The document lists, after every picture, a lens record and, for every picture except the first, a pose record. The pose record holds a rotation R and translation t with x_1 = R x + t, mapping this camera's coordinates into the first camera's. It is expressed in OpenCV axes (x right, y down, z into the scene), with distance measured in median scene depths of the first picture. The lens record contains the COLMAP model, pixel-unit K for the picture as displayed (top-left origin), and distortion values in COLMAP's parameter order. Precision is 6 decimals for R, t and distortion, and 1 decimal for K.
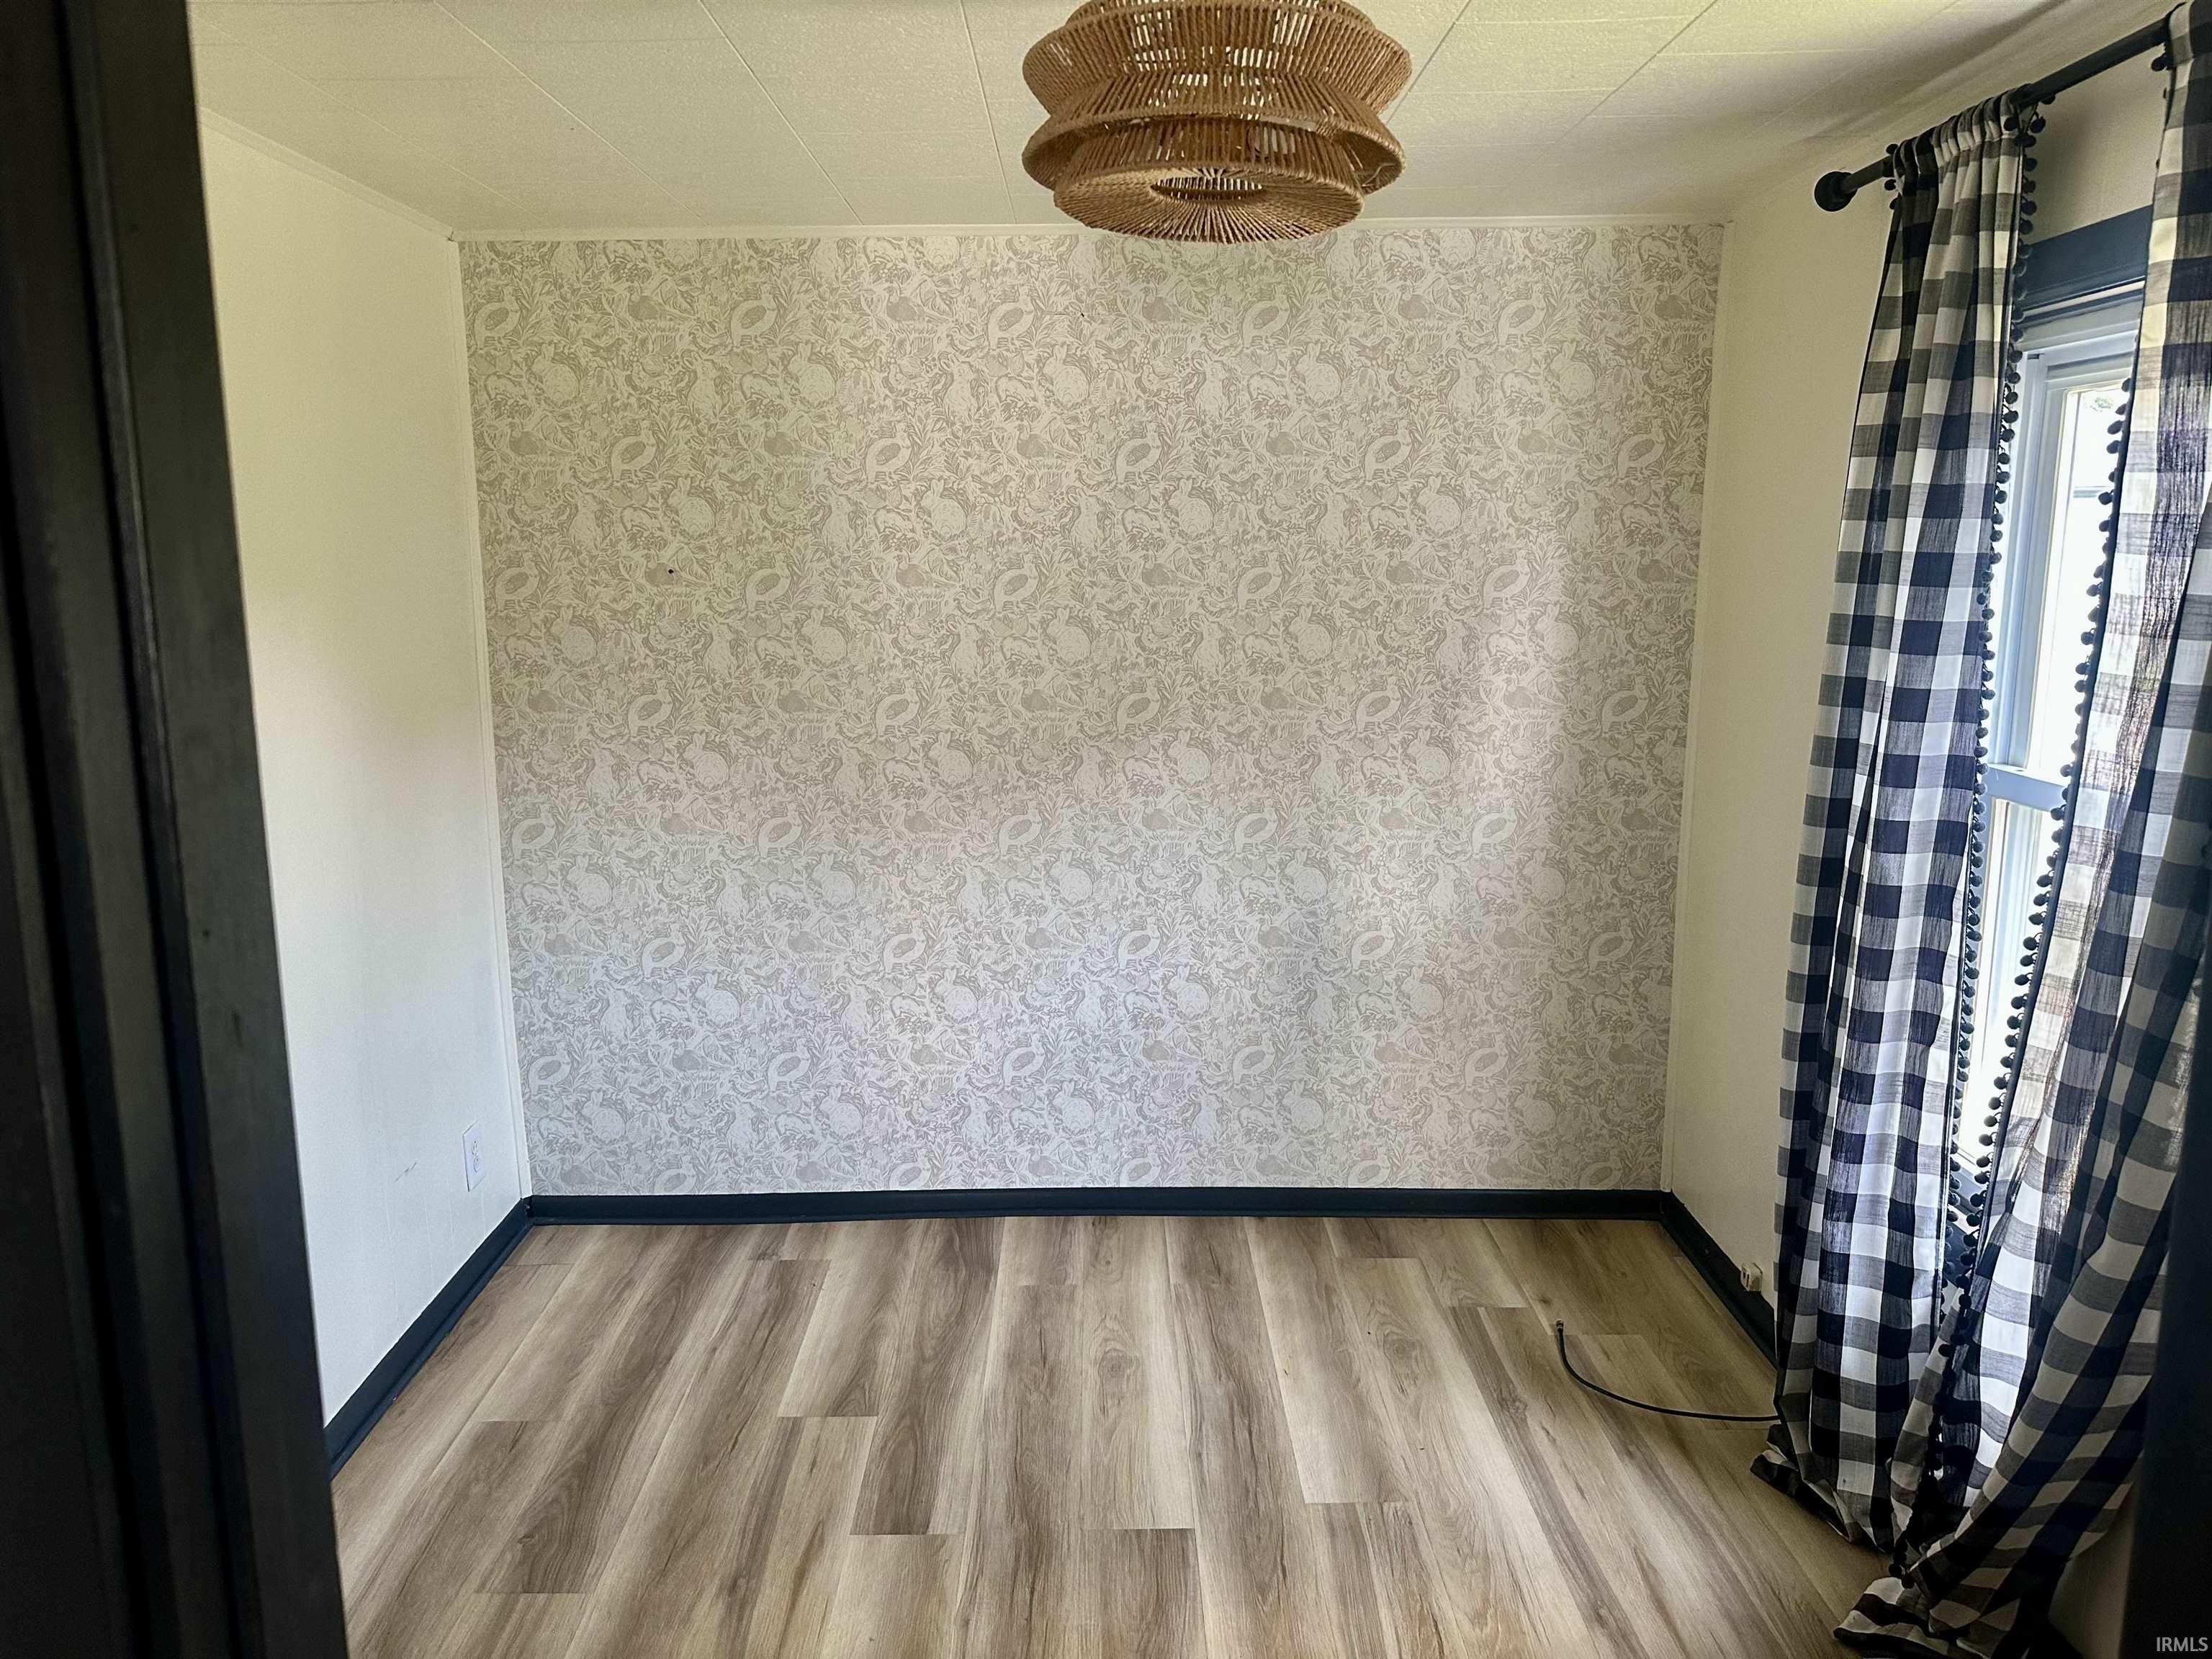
lens RADIAL K [[1561.0, 0, 1083.1], [0, 1561.0, 825.9], [0, 0, 1]] dist [0.054985, -0.080639]
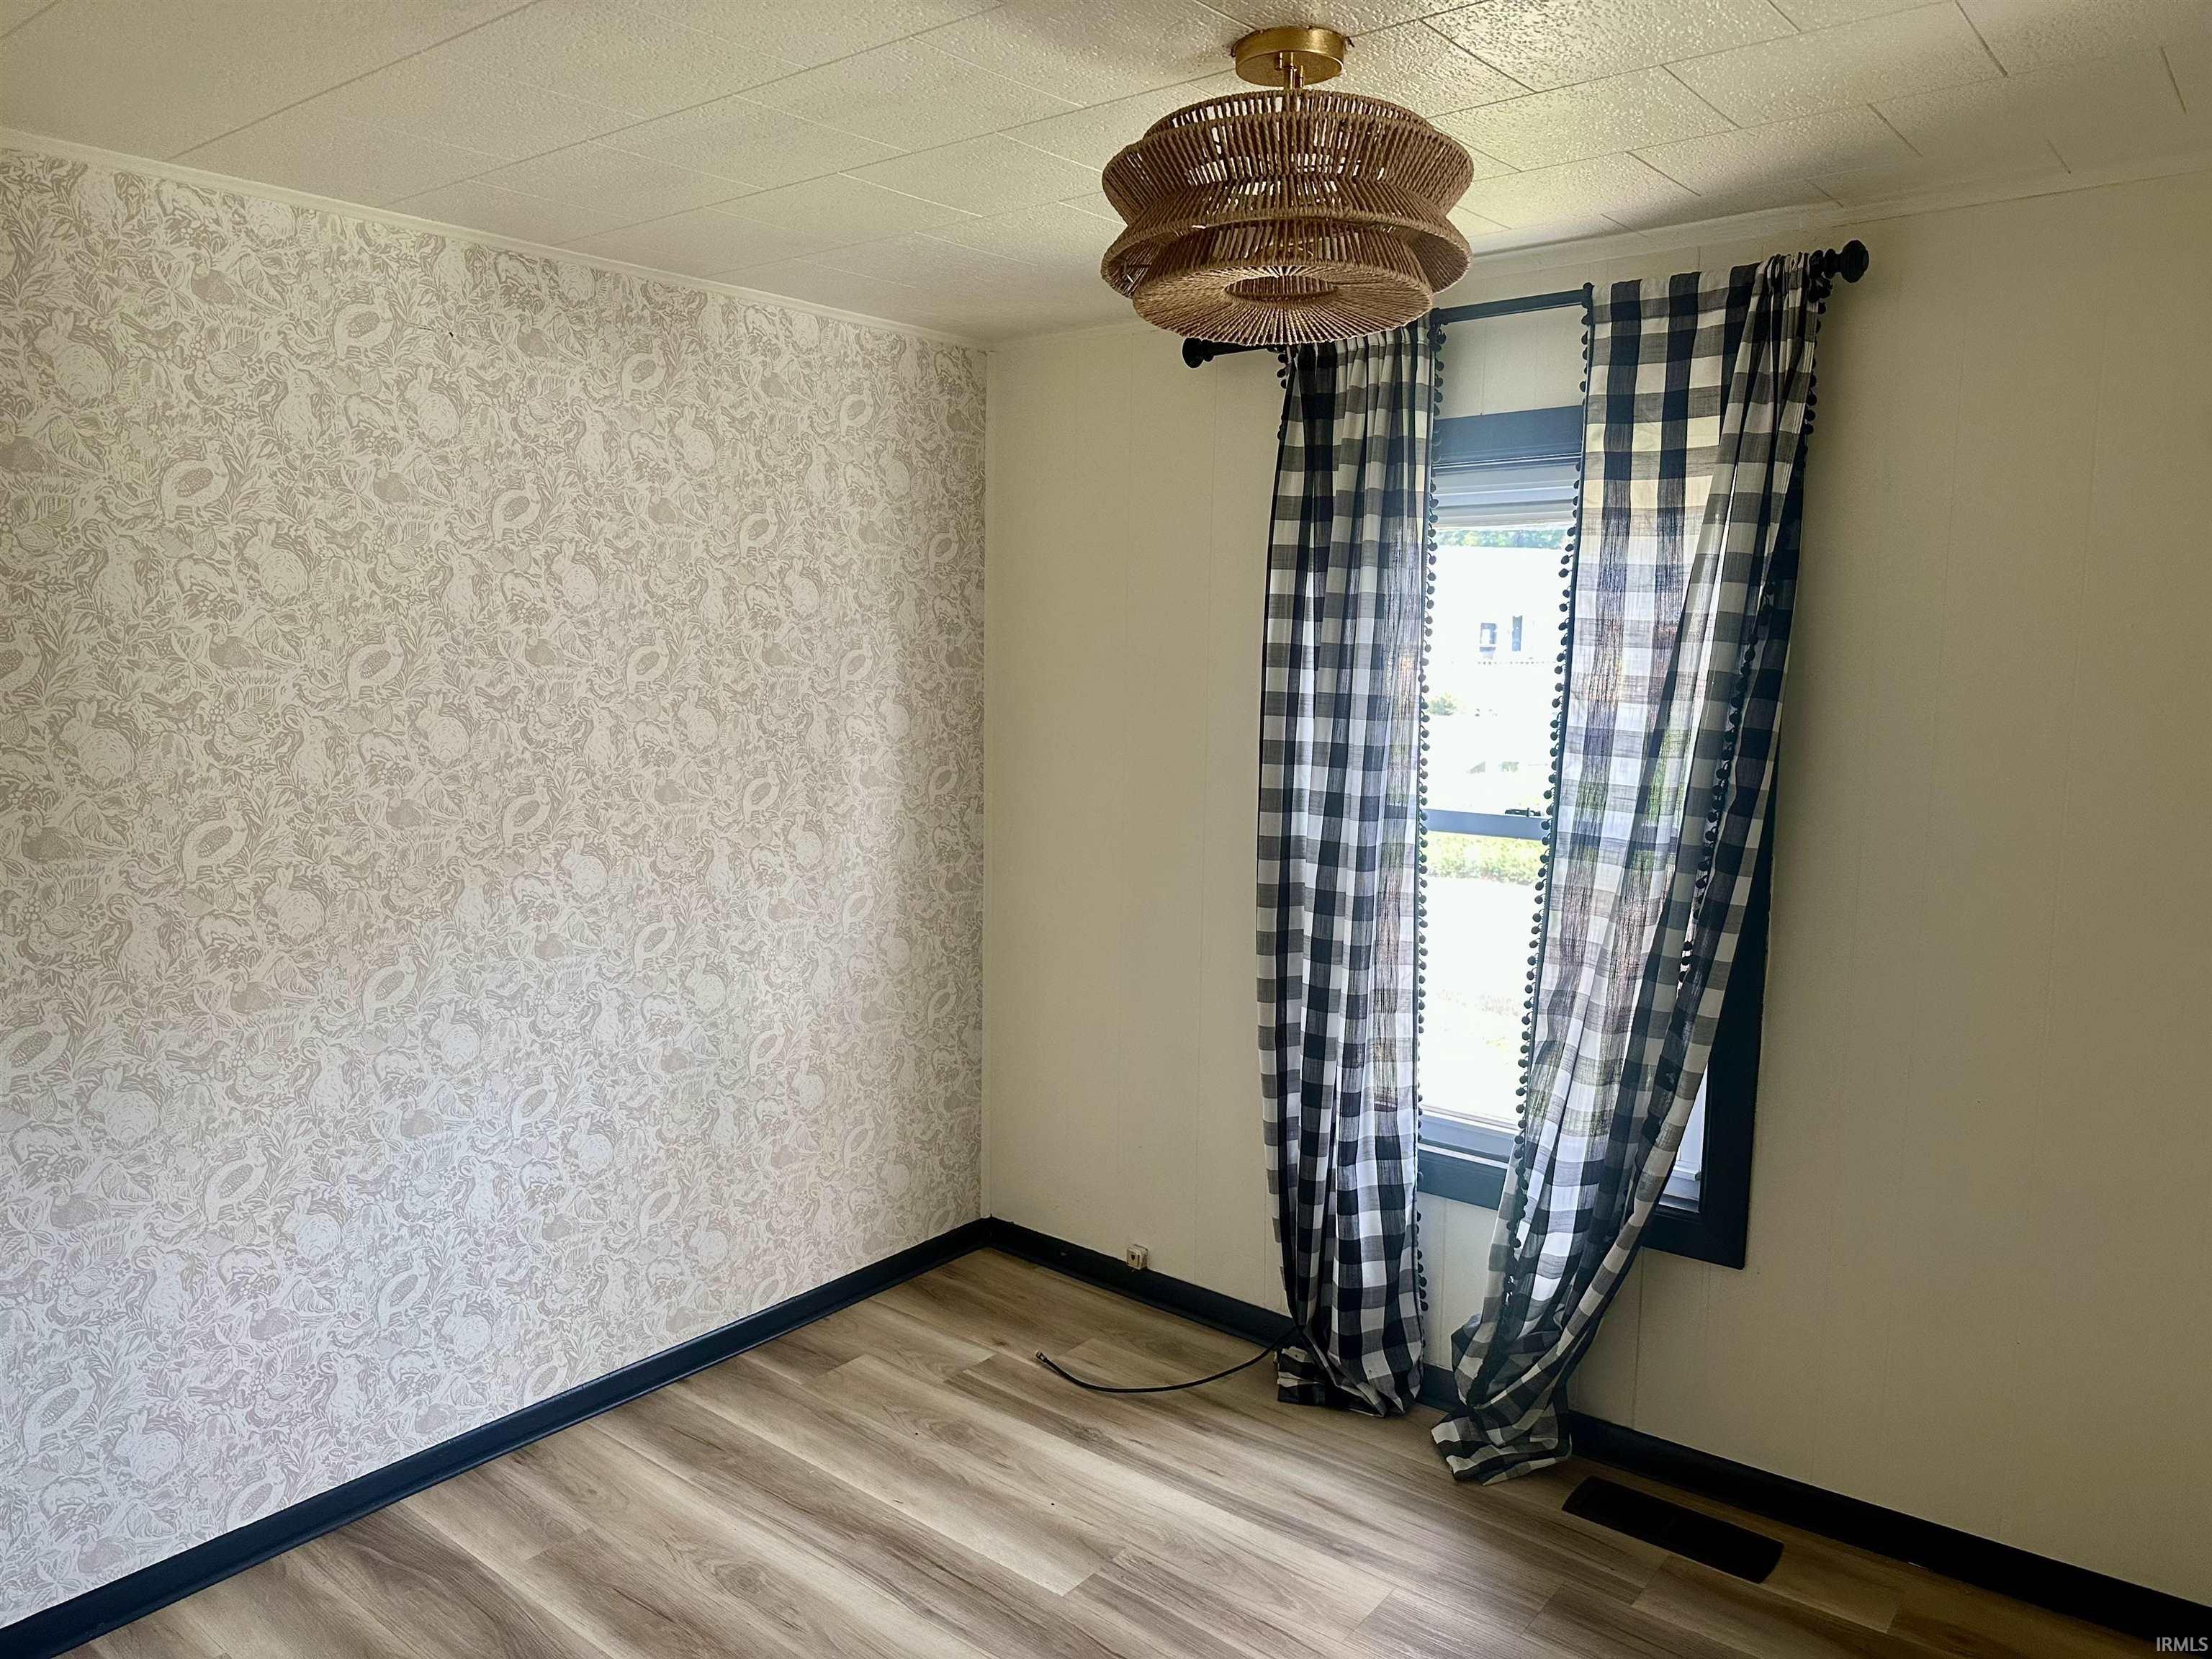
lens RADIAL K [[1561.0, 0, 1099.6], [0, 1561.0, 832.0], [0, 0, 1]] dist [0.054985, -0.080639]
pose [[0.611028, -0.084358, 0.787101, -0.456974], [0.122949, 0.992353, 0.010910, -0.040565], [-0.782002, 0.090107, 0.616728, 0.265123]]
